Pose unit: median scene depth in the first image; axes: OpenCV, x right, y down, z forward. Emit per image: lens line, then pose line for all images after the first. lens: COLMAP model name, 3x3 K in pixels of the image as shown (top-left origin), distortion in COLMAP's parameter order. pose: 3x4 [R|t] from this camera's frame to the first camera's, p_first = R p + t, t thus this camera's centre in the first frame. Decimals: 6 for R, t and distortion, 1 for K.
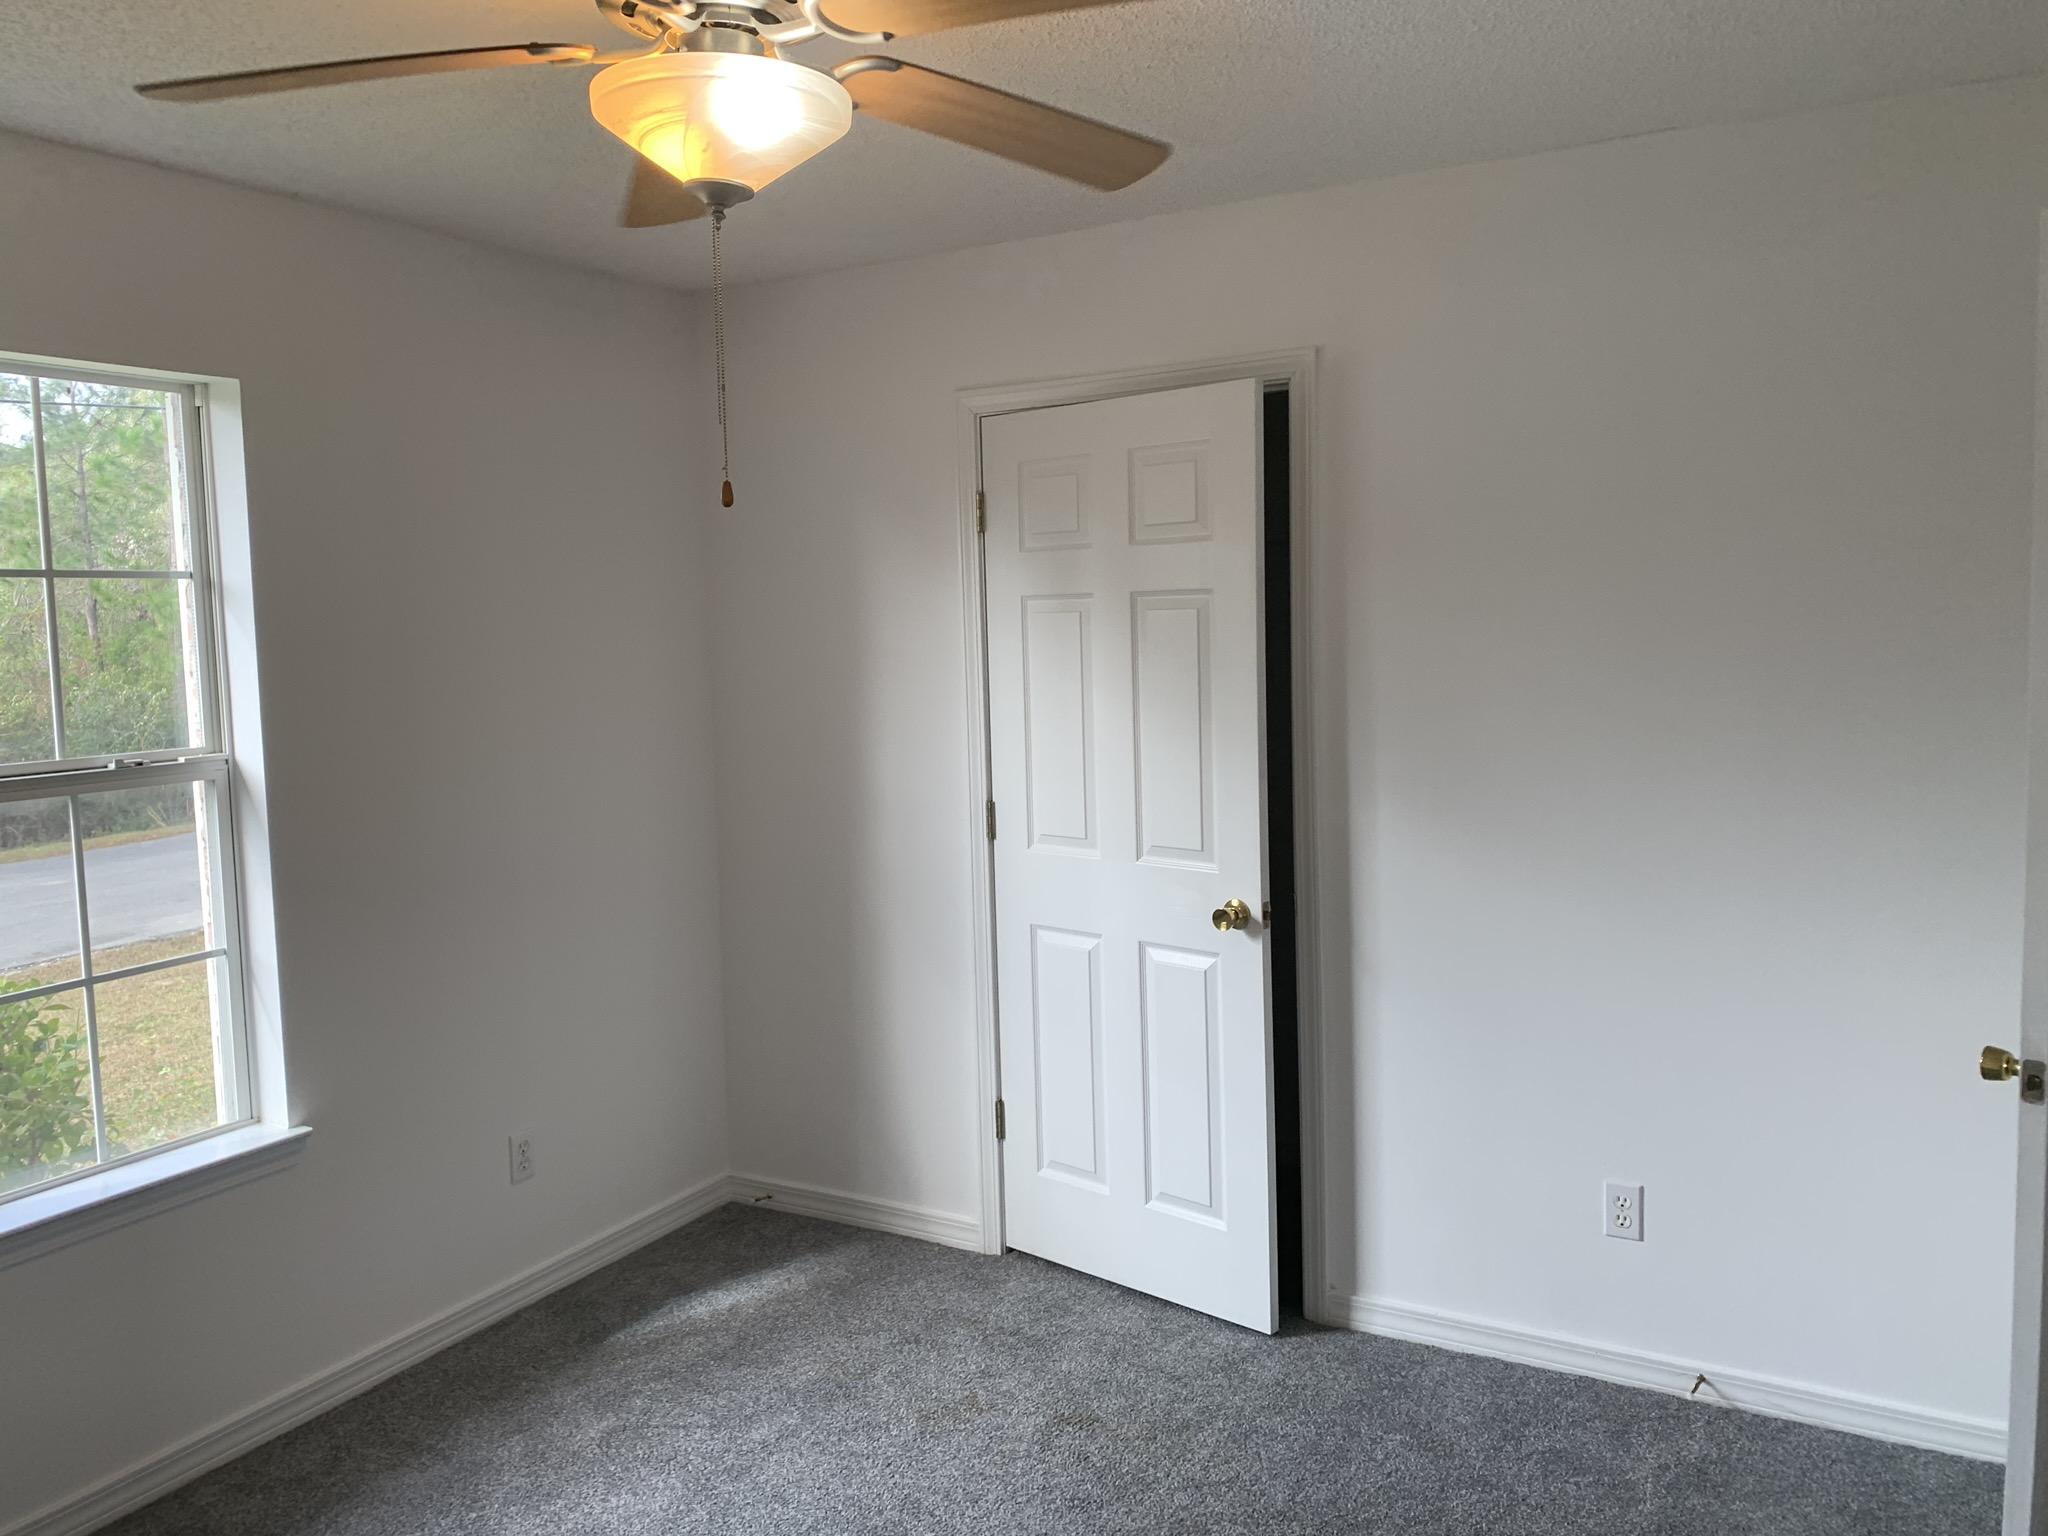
lens RADIAL K [[1570.5, 0, 1023.0], [0, 1570.5, 765.3], [0, 0, 1]] dist [0.032148, -0.042659]
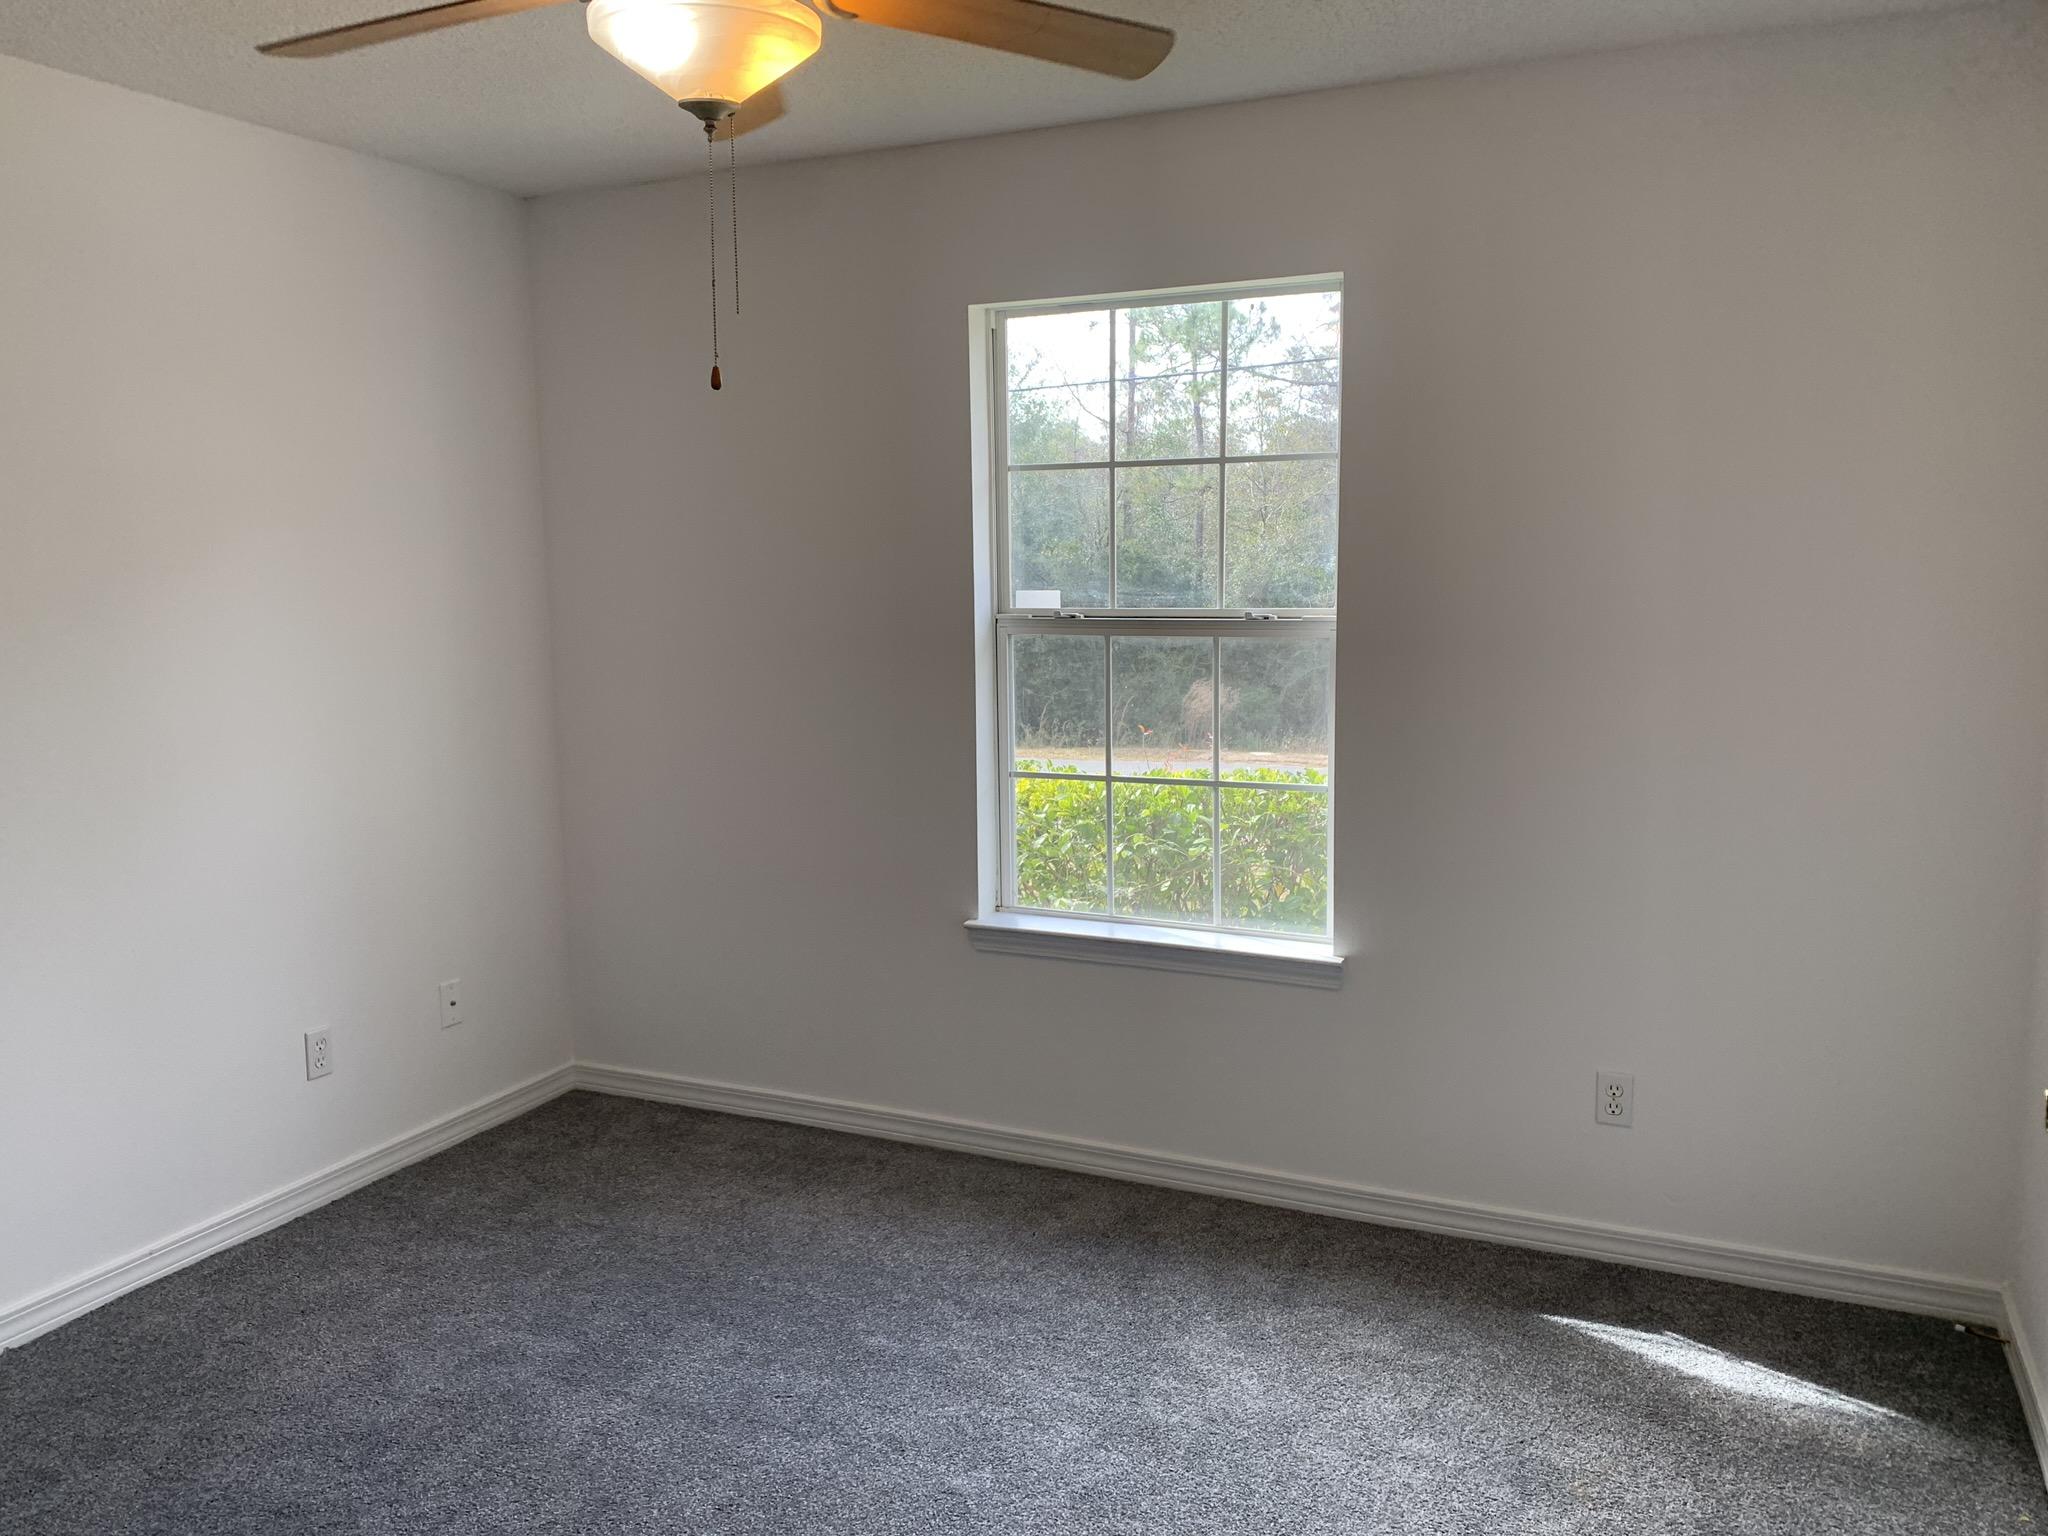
lens RADIAL K [[1570.5, 0, 1022.1], [0, 1570.5, 765.0], [0, 0, 1]] dist [0.032148, -0.042659]
pose [[0.074637, 0.154761, -0.985129, 0.625518], [-0.088229, 0.985035, 0.148061, -0.051292], [0.993300, 0.075866, 0.087174, 0.704281]]
